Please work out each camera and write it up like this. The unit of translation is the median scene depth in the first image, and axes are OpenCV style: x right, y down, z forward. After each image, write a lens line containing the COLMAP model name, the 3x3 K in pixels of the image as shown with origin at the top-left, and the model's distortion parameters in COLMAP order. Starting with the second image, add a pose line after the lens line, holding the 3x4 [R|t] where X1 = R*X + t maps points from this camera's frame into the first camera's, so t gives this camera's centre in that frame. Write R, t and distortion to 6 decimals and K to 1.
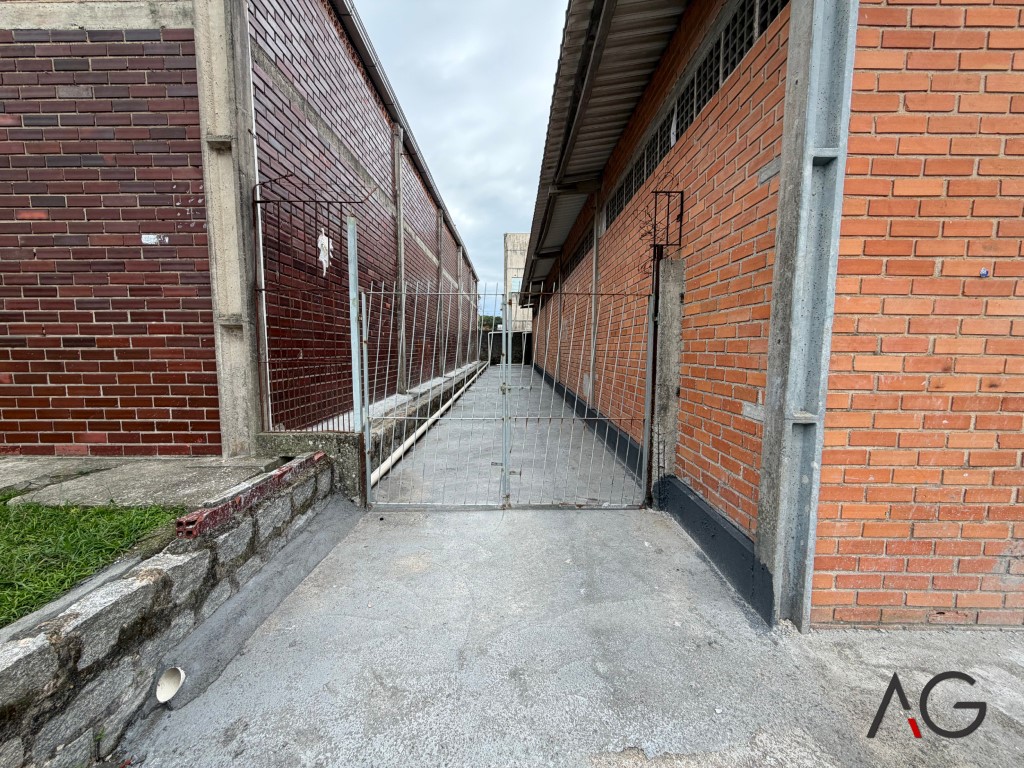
lens RADIAL K [[407.1, 0, 512.2], [0, 407.1, 386.0], [0, 0, 1]] dist [-0.001355, -0.000621]
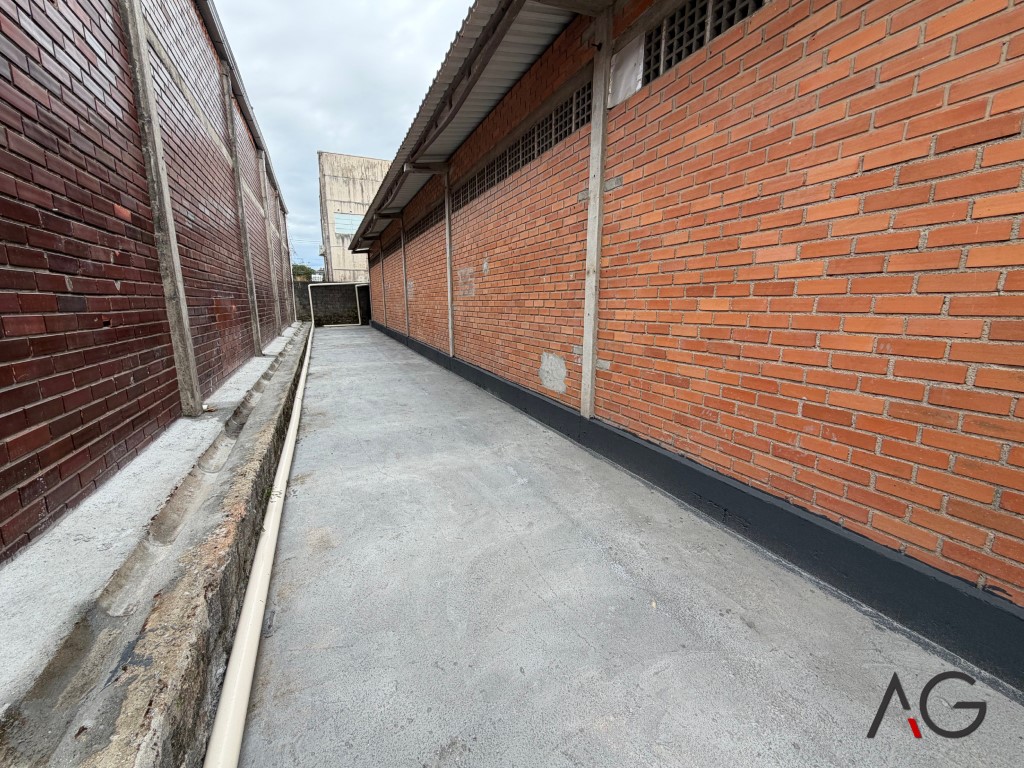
lens RADIAL K [[407.1, 0, 503.8], [0, 407.1, 387.1], [0, 0, 1]] dist [-0.001355, -0.000621]
pose [[0.916944, -0.084190, 0.390034, -0.091822], [0.039230, 0.991773, 0.121851, -0.043872], [-0.397083, -0.096430, 0.912703, 0.326550]]
